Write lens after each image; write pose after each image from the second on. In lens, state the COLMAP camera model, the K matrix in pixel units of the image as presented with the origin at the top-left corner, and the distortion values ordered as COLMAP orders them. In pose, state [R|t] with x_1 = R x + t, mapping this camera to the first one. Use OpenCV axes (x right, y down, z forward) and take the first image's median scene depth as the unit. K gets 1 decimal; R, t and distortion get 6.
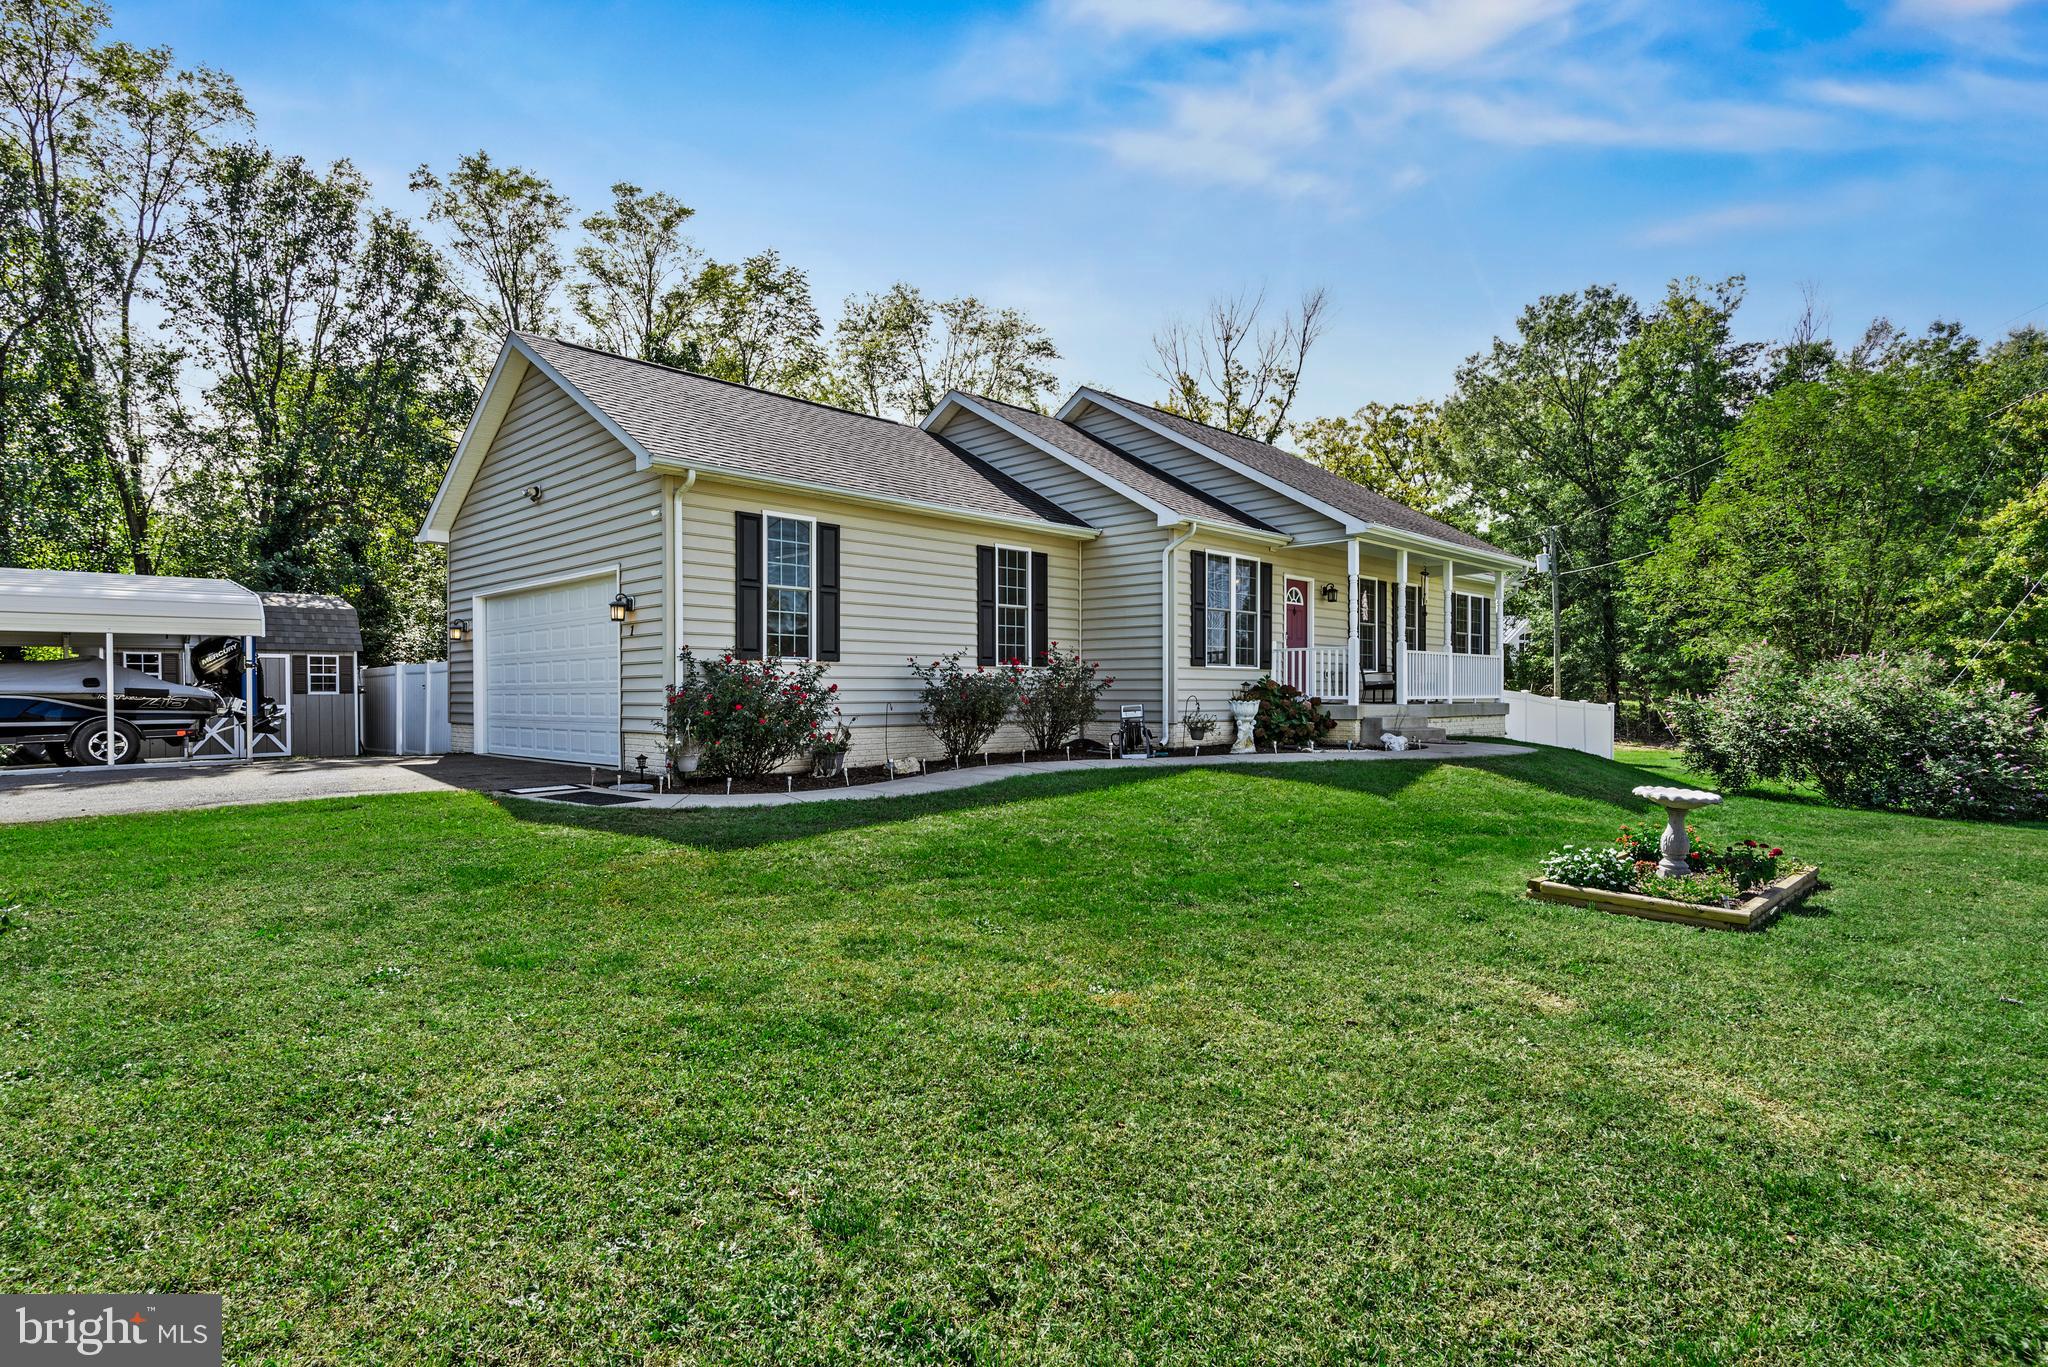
lens RADIAL K [[946.5, 0, 1024.0], [0, 946.5, 683.5], [0, 0, 1]] dist [-0.000202, 0.000017]
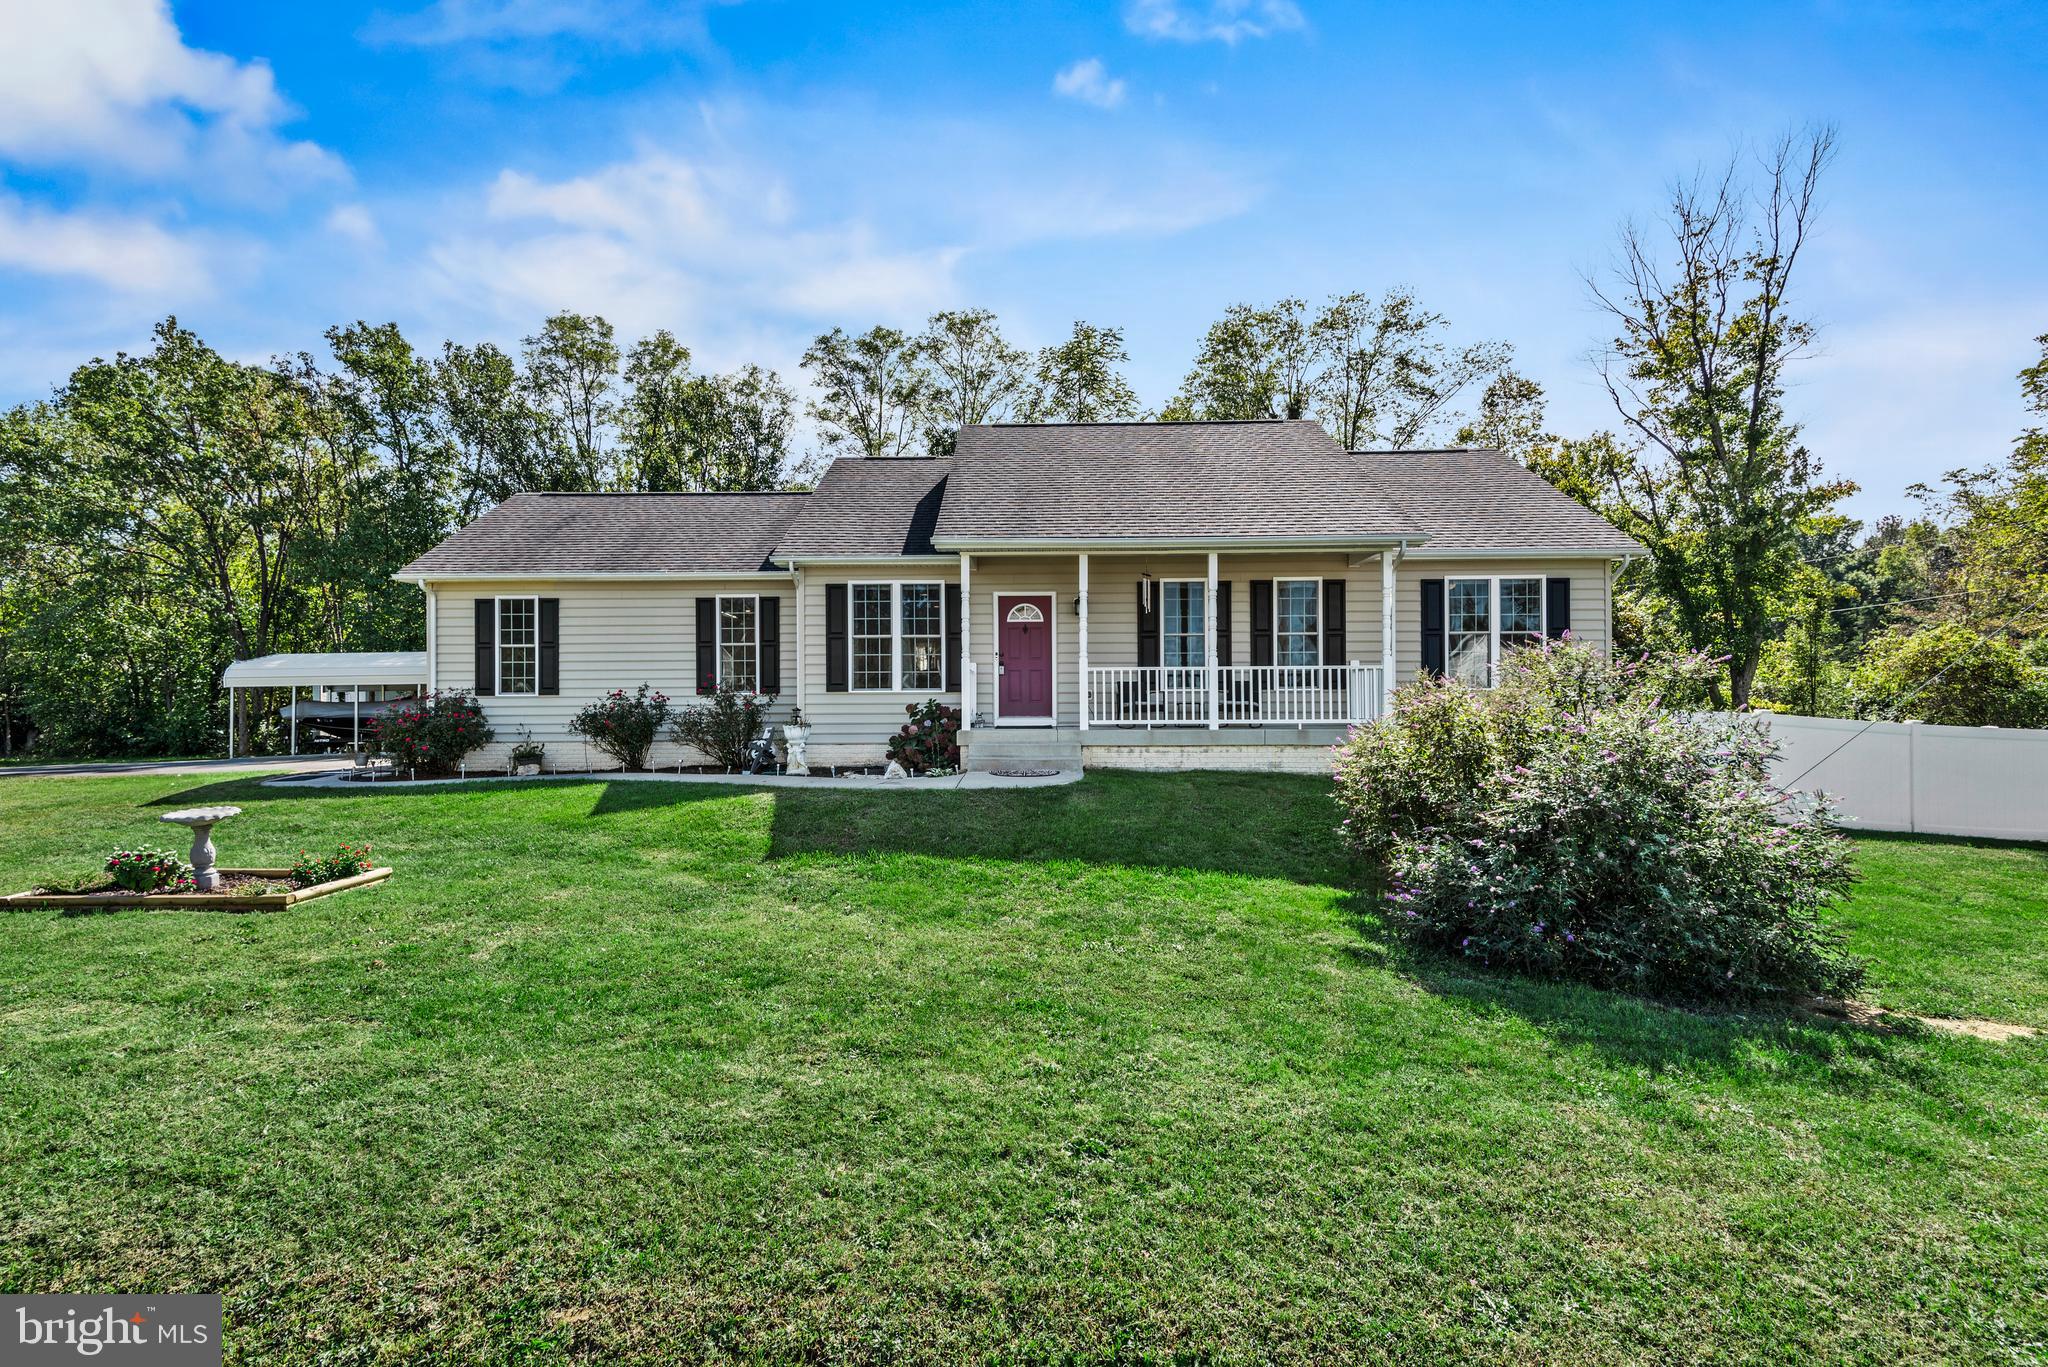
lens RADIAL K [[946.5, 0, 1024.0], [0, 946.5, 683.5], [0, 0, 1]] dist [-0.000202, 0.000017]
pose [[0.722491, -0.012761, -0.691263, 1.117216], [0.007864, 0.999917, -0.010239, -0.017351], [0.691336, 0.001962, 0.722531, 0.397236]]
